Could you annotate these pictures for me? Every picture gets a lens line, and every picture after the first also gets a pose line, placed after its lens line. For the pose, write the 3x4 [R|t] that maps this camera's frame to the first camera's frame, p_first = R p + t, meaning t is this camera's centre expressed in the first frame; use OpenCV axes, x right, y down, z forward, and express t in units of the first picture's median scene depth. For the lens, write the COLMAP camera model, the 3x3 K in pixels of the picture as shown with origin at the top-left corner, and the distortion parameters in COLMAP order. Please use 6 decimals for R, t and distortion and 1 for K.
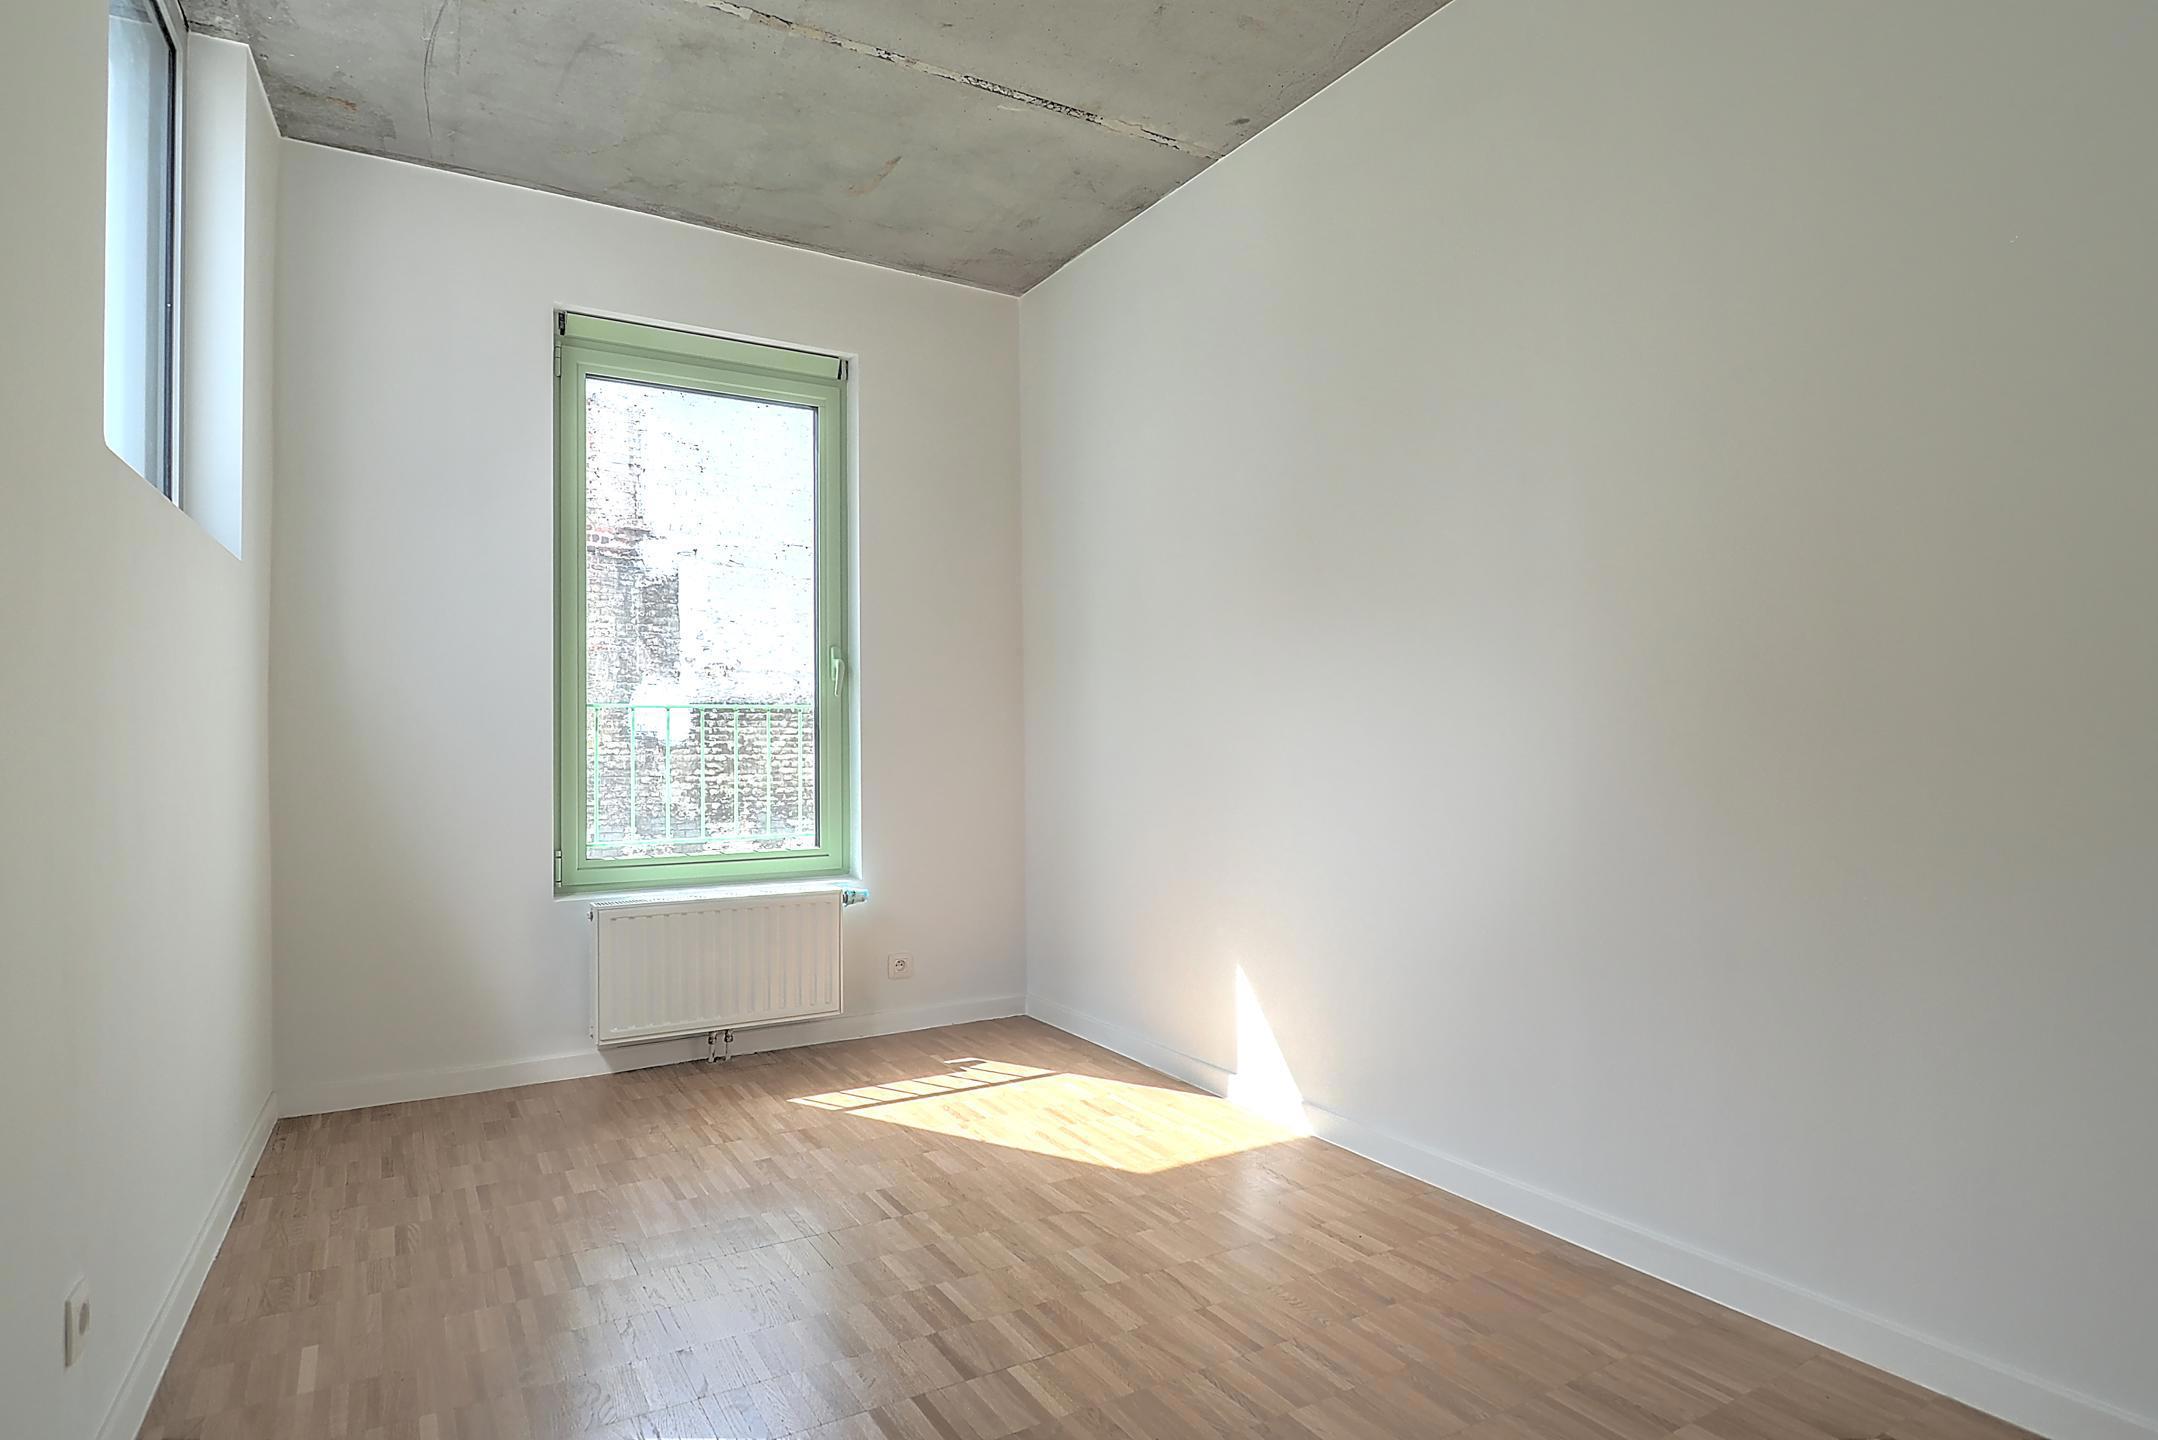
lens RADIAL K [[1138.6, 0, 1030.1], [0, 1138.6, 728.1], [0, 0, 1]] dist [-0.002531, -0.000164]
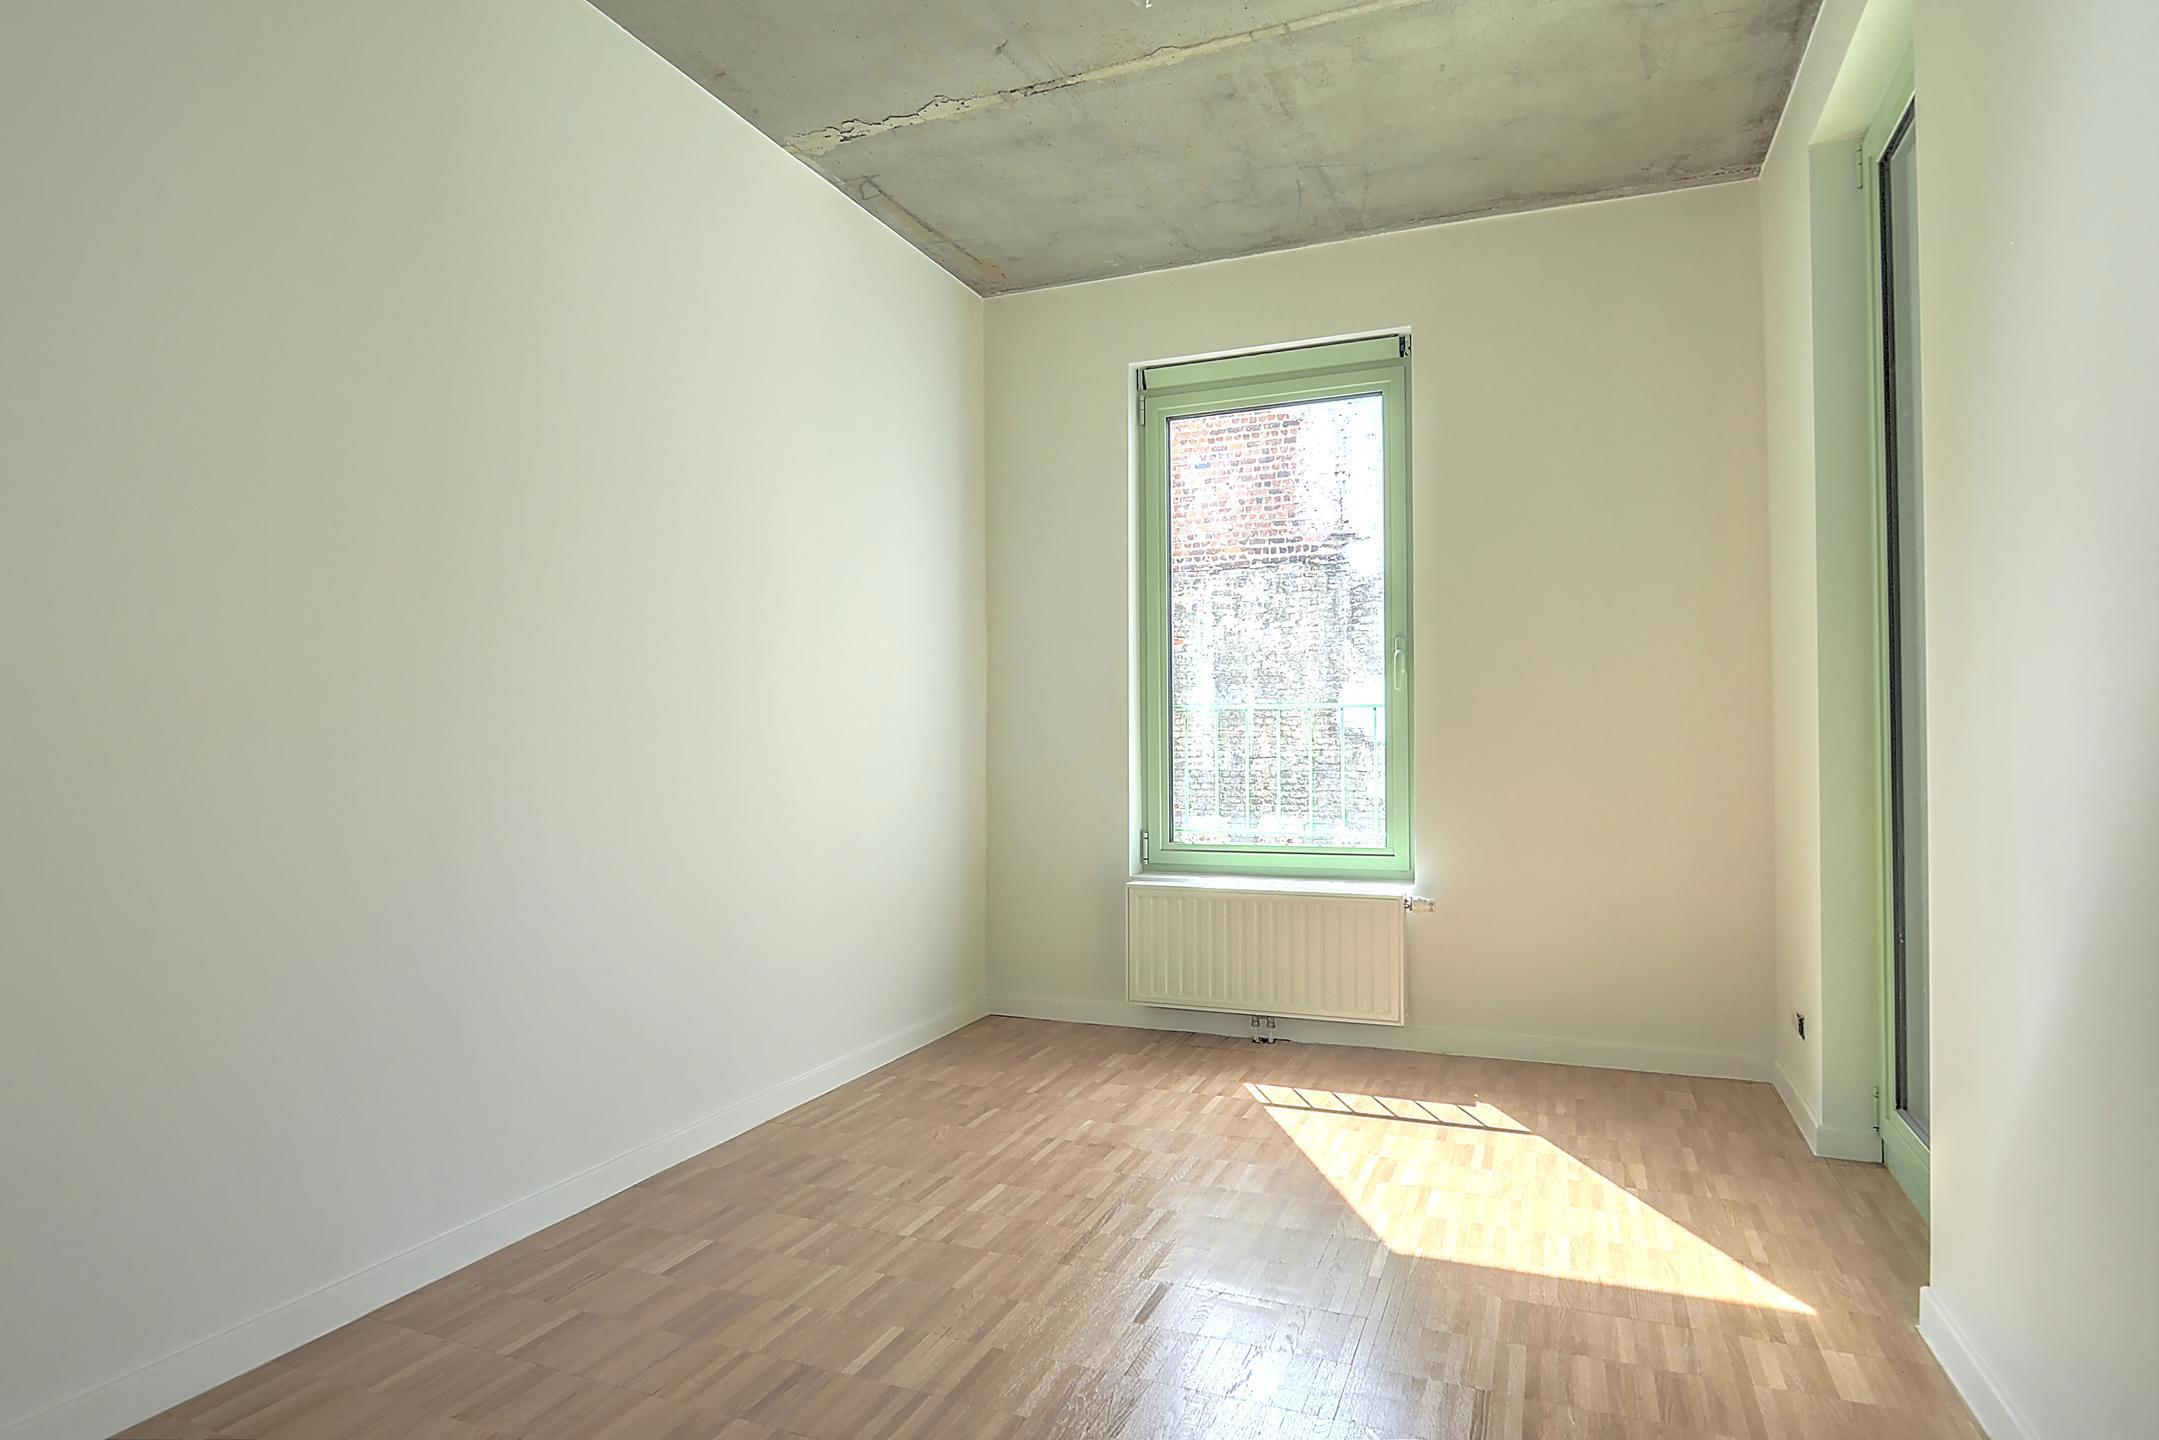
lens RADIAL K [[1157.7, 0, 1033.1], [0, 1157.7, 727.7], [0, 0, 1]] dist [0.000076, -0.000579]
pose [[0.613016, -0.011496, -0.789987, 0.319123], [0.016525, 0.999862, -0.001727, -0.000126], [0.789898, -0.011995, 0.613121, 0.126660]]
